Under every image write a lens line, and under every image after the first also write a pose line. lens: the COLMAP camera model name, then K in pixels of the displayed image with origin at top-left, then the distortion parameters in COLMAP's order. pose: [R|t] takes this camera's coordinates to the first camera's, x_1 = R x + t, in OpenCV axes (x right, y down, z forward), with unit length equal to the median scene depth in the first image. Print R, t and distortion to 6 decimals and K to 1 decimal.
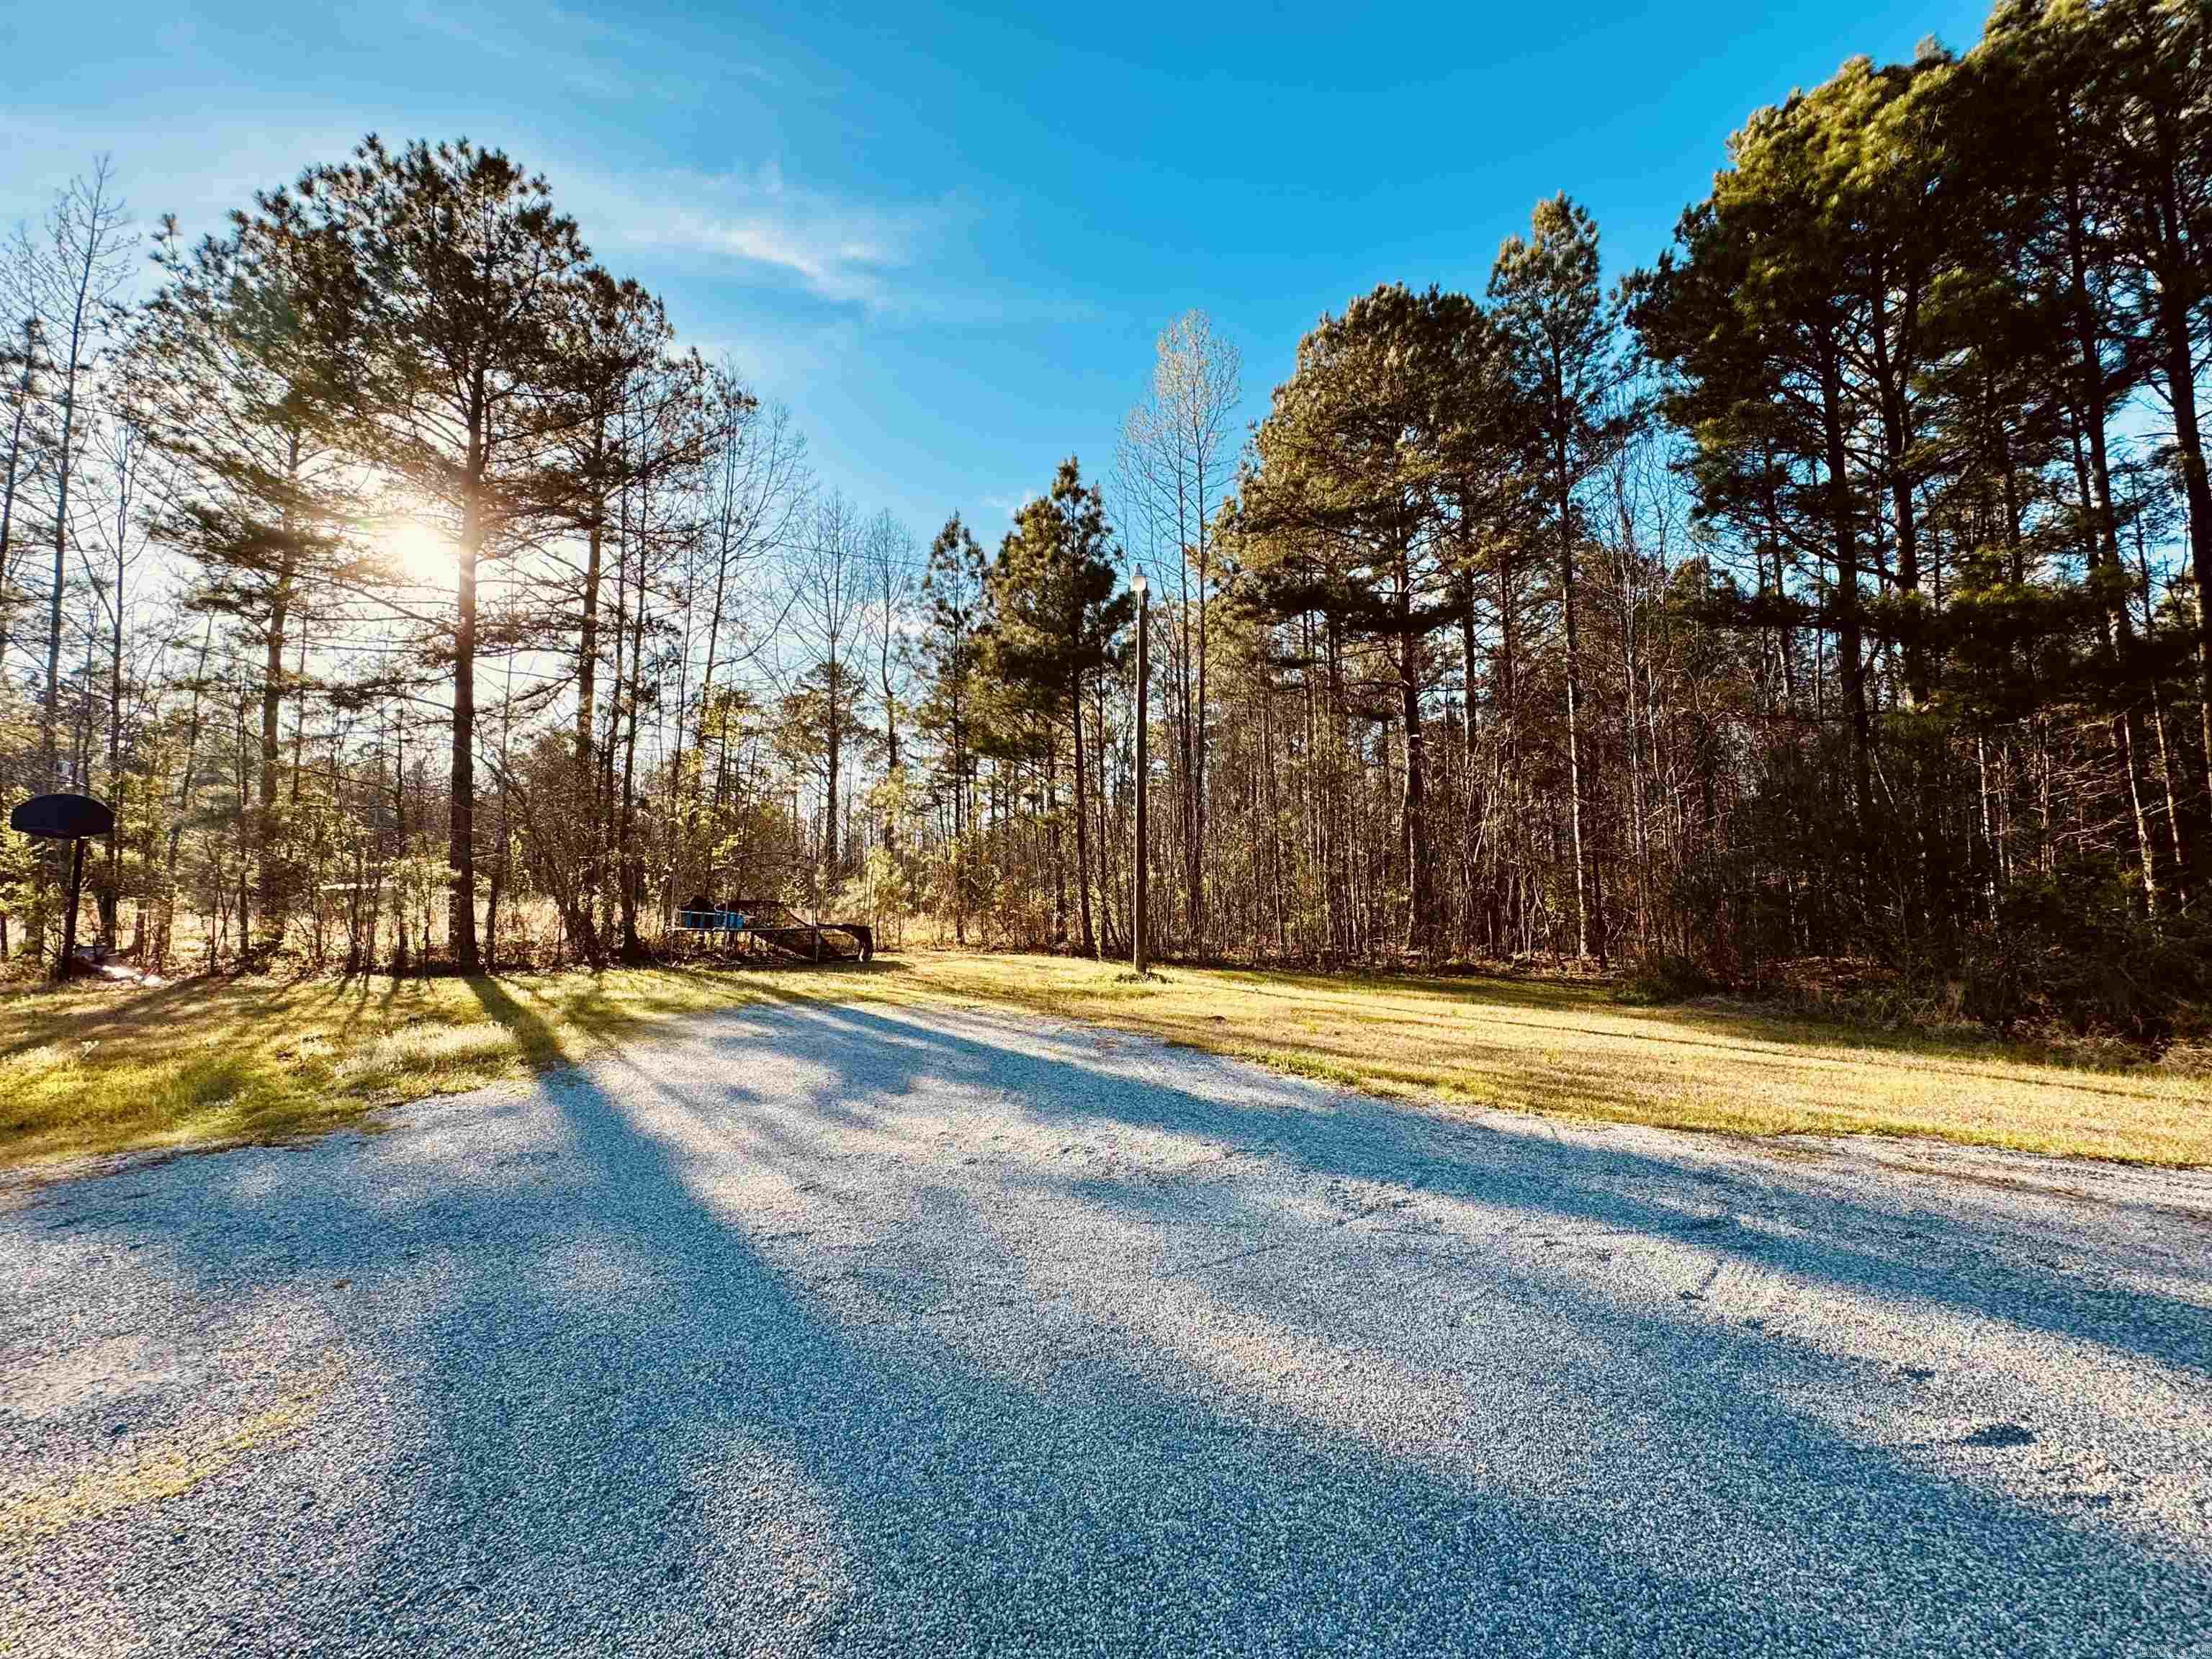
lens RADIAL K [[898.0, 0, 1107.3], [0, 898.0, 826.0], [0, 0, 1]] dist [-0.000097, -0.000153]
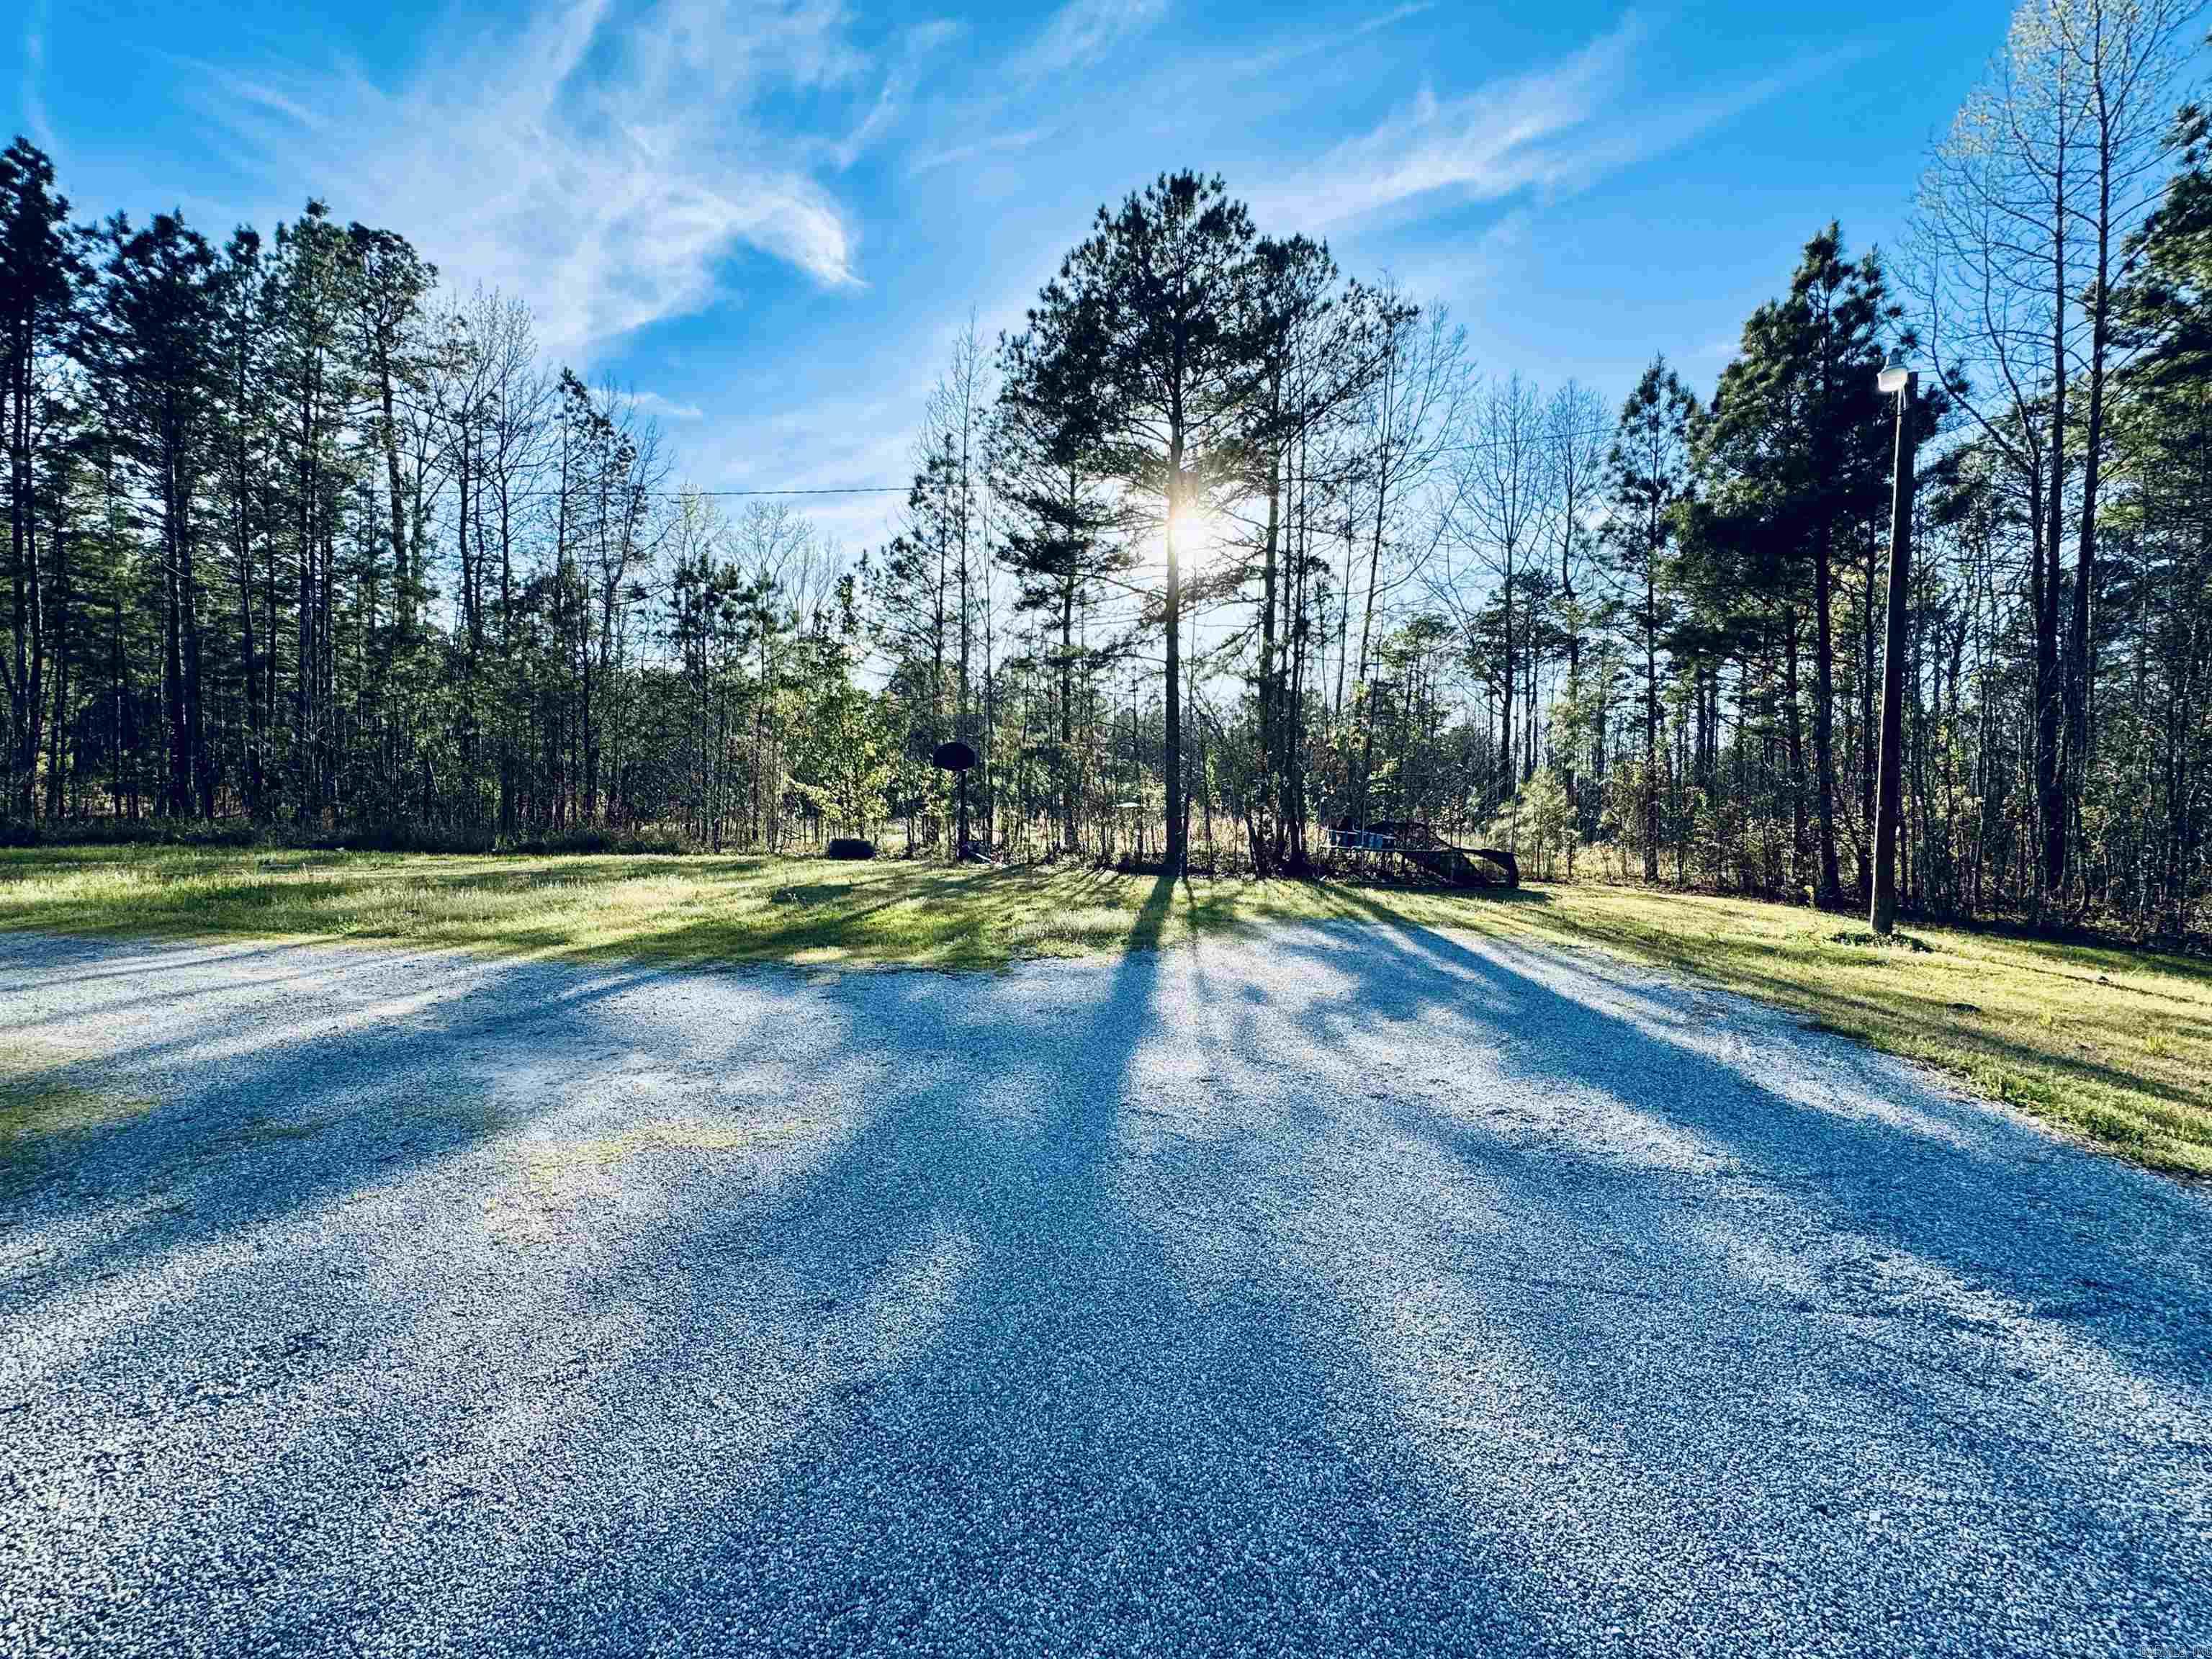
lens RADIAL K [[898.0, 0, 1107.3], [0, 898.0, 826.0], [0, 0, 1]] dist [-0.000097, -0.000153]
pose [[0.711568, 0.026501, -0.702117, 0.087501], [0.031436, 0.997087, 0.069493, 0.006820], [0.701913, -0.071521, 0.708662, 0.050017]]
